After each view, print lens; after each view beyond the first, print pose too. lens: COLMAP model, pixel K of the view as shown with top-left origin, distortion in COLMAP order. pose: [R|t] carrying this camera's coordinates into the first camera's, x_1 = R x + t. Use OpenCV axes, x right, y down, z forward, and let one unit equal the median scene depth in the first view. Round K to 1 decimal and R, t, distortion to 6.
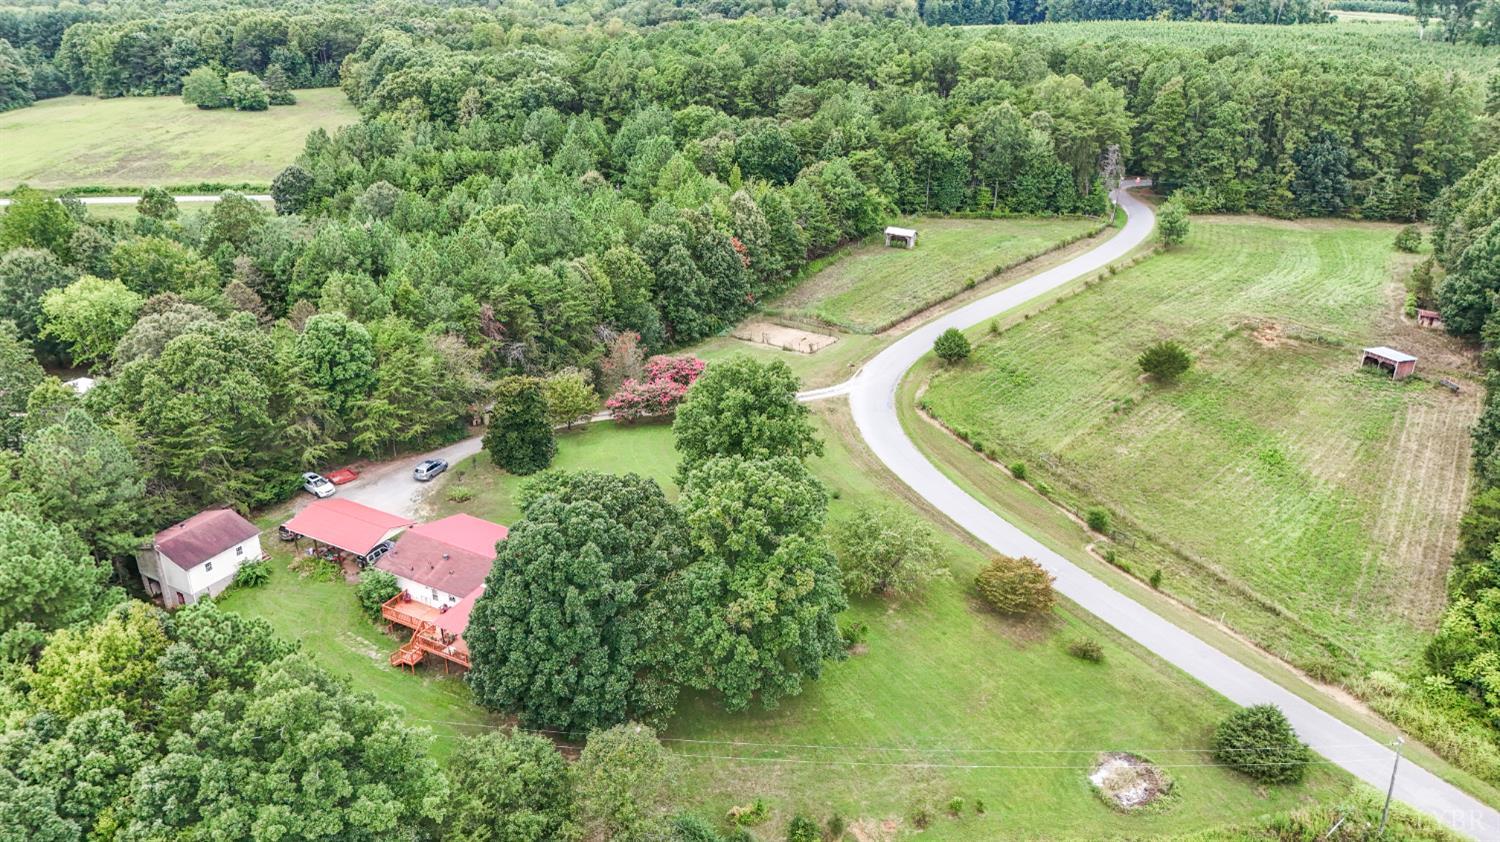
lens RADIAL K [[1100.1, 0, 752.5], [0, 1100.1, 421.9], [0, 0, 1]] dist [0.093679, -0.094214]
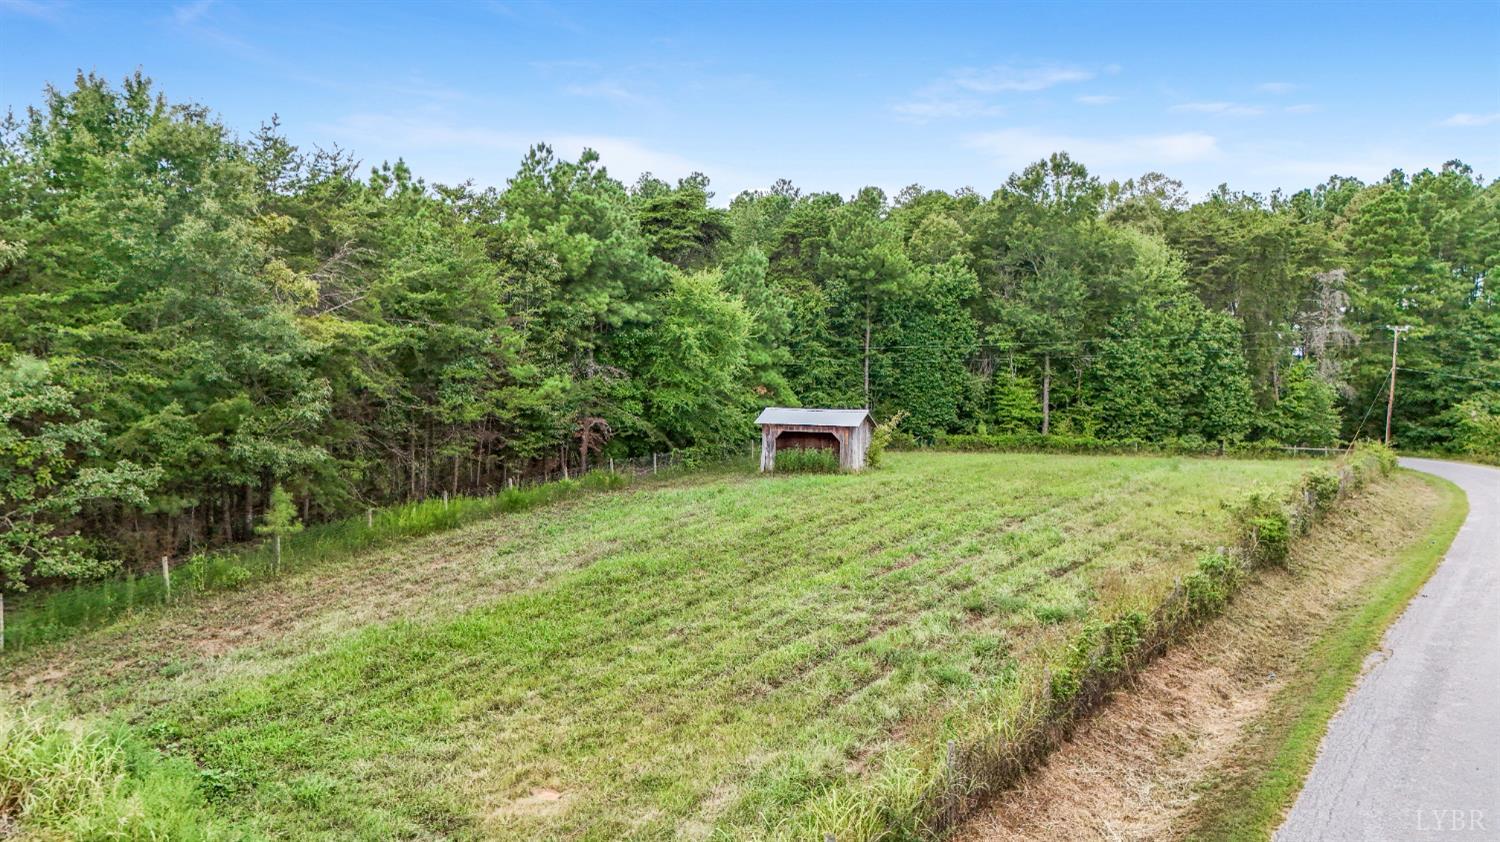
lens RADIAL K [[1100.1, 0, 752.5], [0, 1100.1, 421.9], [0, 0, 1]] dist [0.093679, -0.094214]
pose [[0.993000, -0.008414, 0.117815, 0.080863], [0.051982, 0.926799, -0.371943, -0.066820], [-0.106061, 0.375464, 0.920749, 0.691672]]
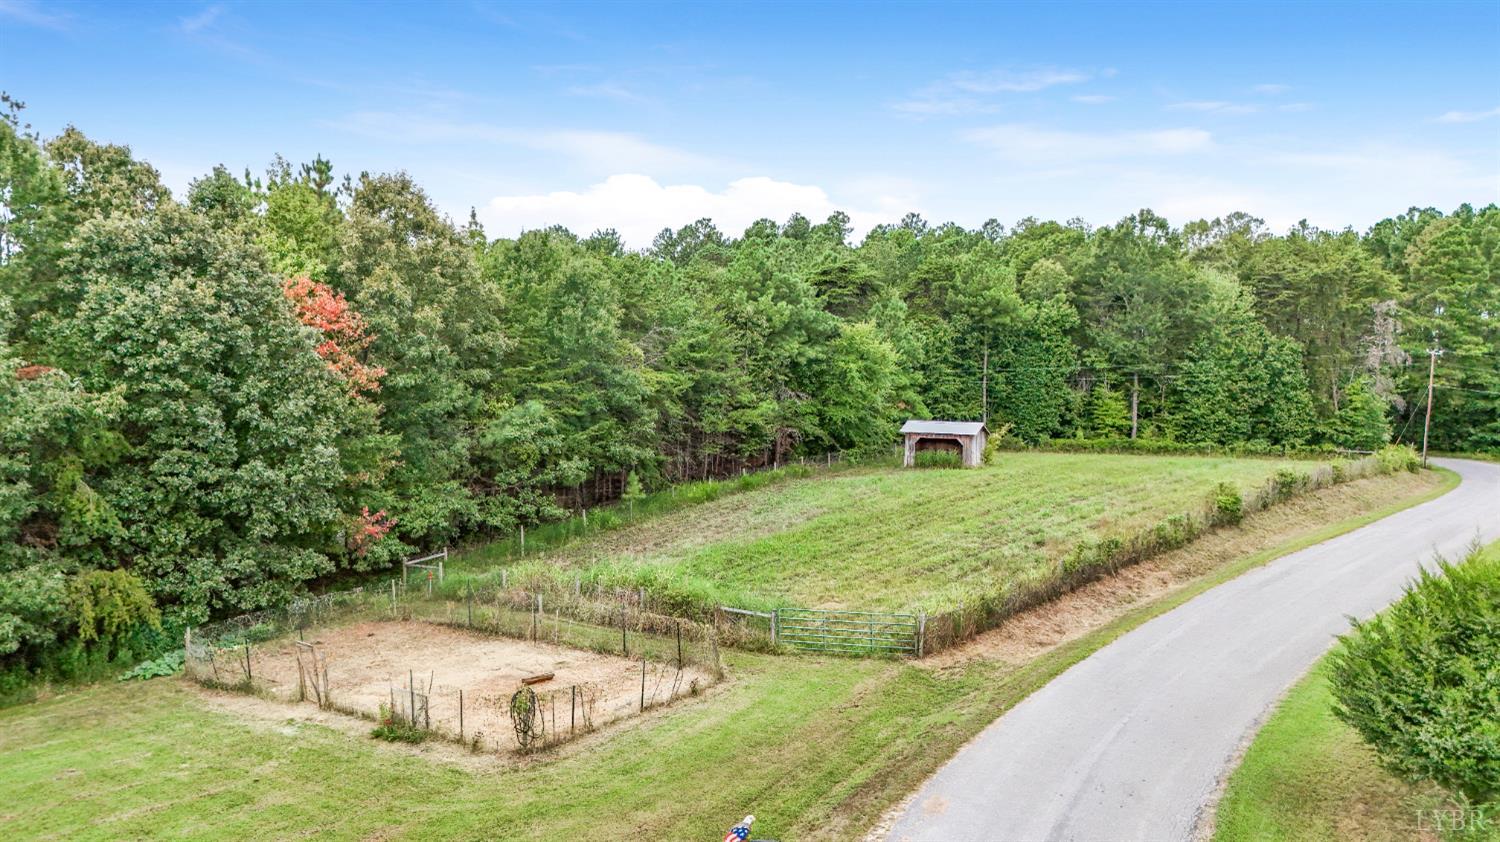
lens RADIAL K [[1100.1, 0, 752.5], [0, 1100.1, 421.9], [0, 0, 1]] dist [0.093679, -0.094214]
pose [[0.999931, -0.005980, 0.010131, 0.060962], [0.009323, 0.928048, -0.372343, -0.033761], [-0.007175, 0.372412, 0.928040, 0.599515]]
